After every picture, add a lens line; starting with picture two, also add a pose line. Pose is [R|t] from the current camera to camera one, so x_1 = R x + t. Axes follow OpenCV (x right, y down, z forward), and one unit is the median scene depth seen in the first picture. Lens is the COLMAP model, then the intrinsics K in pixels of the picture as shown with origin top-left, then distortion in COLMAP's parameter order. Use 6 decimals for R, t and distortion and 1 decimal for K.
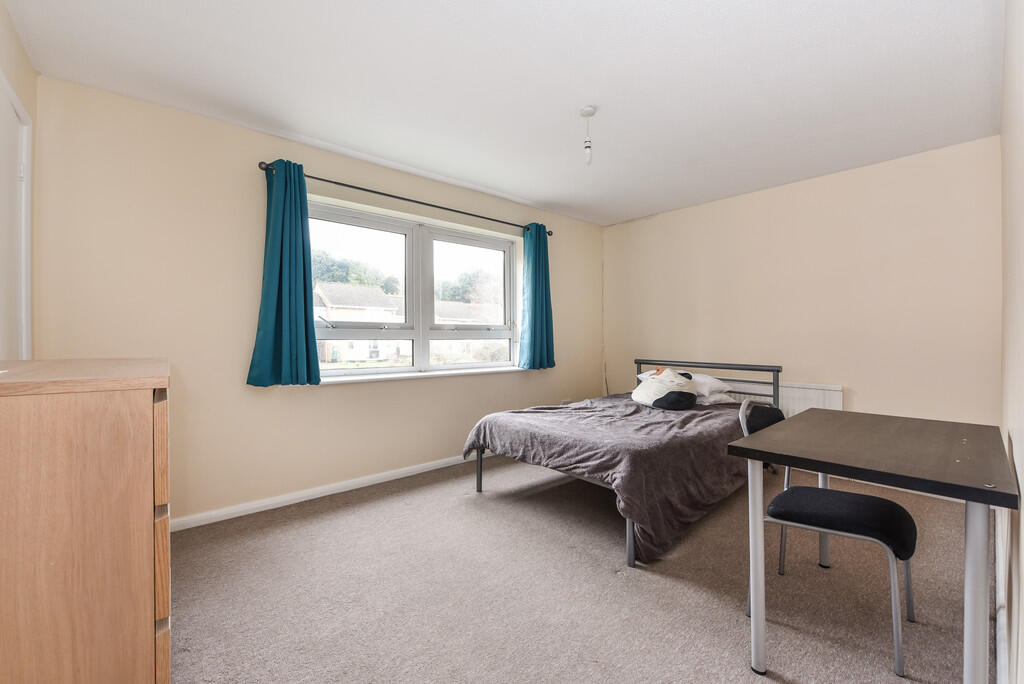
lens RADIAL K [[423.6, 0, 508.8], [0, 423.6, 341.2], [0, 0, 1]] dist [-0.000689, -0.000278]
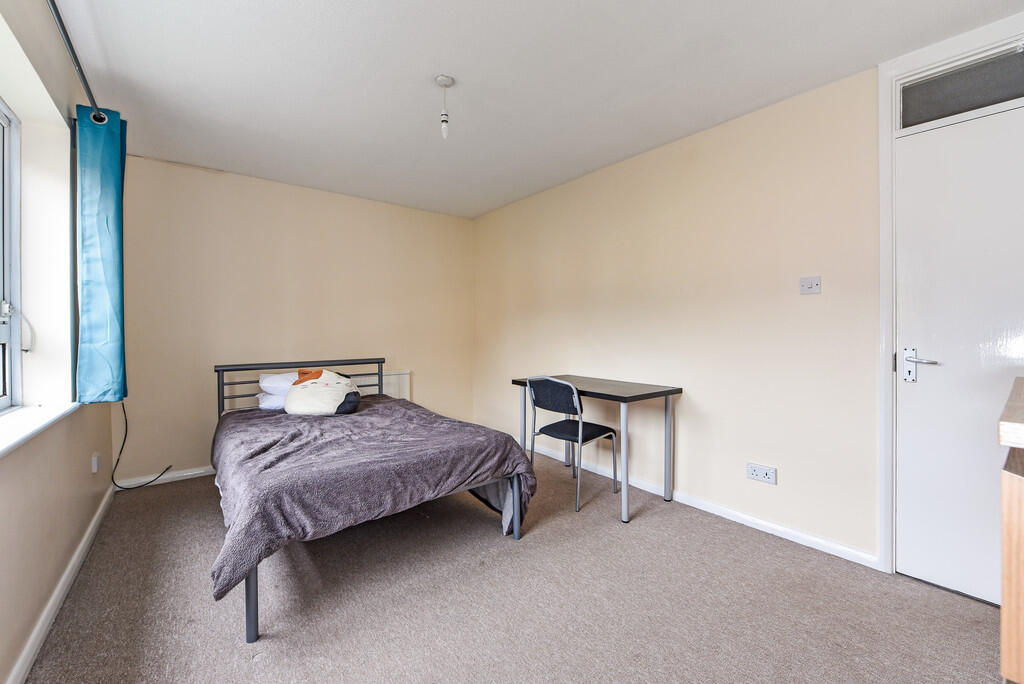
lens RADIAL K [[428.5, 0, 512.2], [0, 428.5, 331.8], [0, 0, 1]] dist [0.000051, -0.000043]
pose [[0.030527, -0.002290, 0.999531, -0.567304], [0.012589, 0.999919, 0.001907, -0.011642], [-0.999455, 0.012525, 0.030554, 0.660117]]
